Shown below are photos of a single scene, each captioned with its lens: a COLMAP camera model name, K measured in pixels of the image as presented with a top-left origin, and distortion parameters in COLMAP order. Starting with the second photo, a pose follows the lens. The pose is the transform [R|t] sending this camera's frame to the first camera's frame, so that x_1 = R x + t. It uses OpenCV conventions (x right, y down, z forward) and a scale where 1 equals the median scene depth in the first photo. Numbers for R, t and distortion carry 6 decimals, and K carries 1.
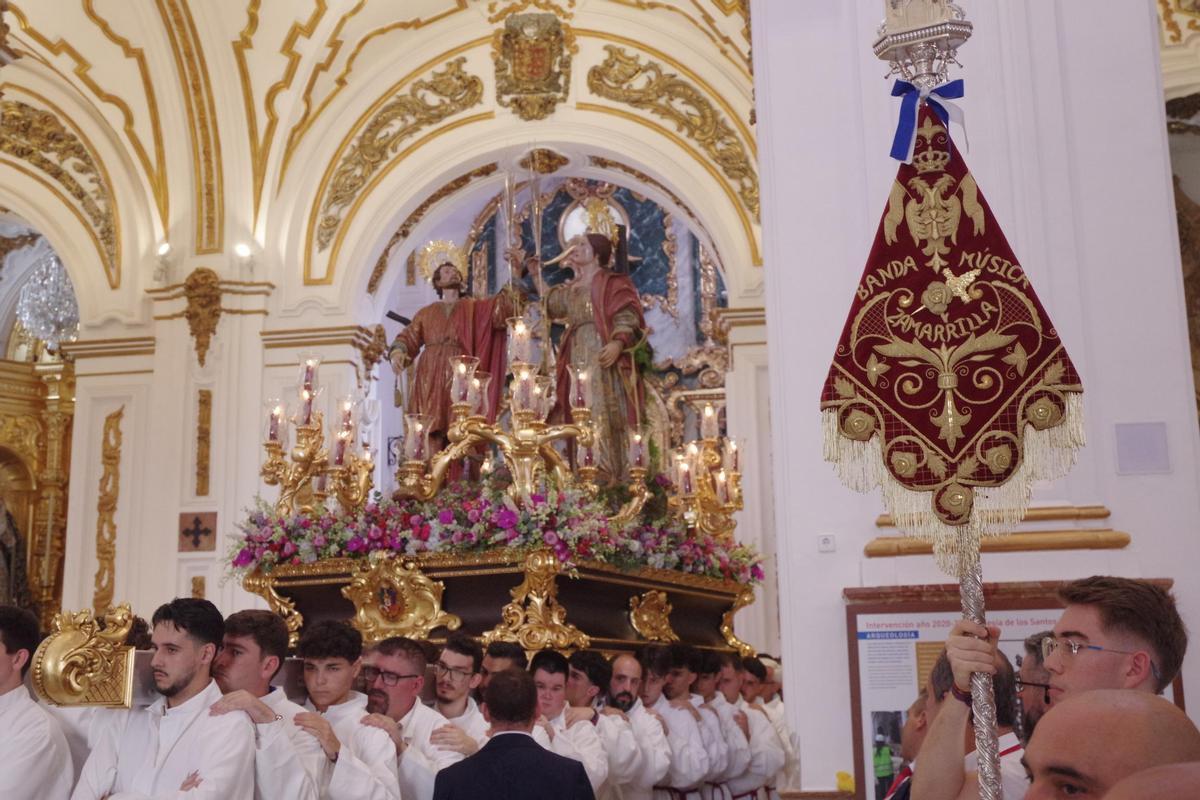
lens RADIAL K [[1429.9, 0, 604.2], [0, 1429.9, 402.6], [0, 0, 1]] dist [-0.024552, -0.012801]
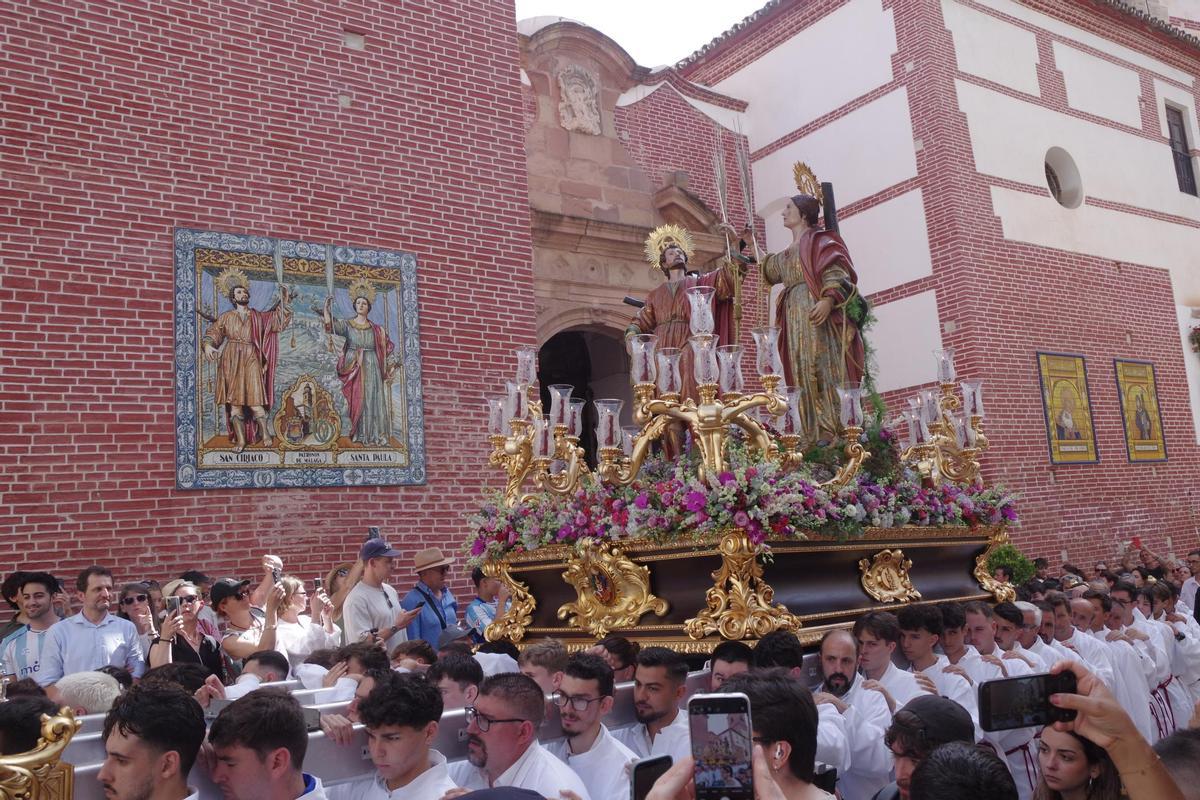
lens RADIAL K [[1031.7, 0, 603.1], [0, 1031.7, 400.3], [0, 0, 1]] dist [-0.082151, 0.072451]
pose [[0.946527, -0.100628, -0.306530, 0.085625], [0.112053, 0.993504, 0.019854, -0.004975], [0.302541, -0.053140, 0.951654, 0.323703]]
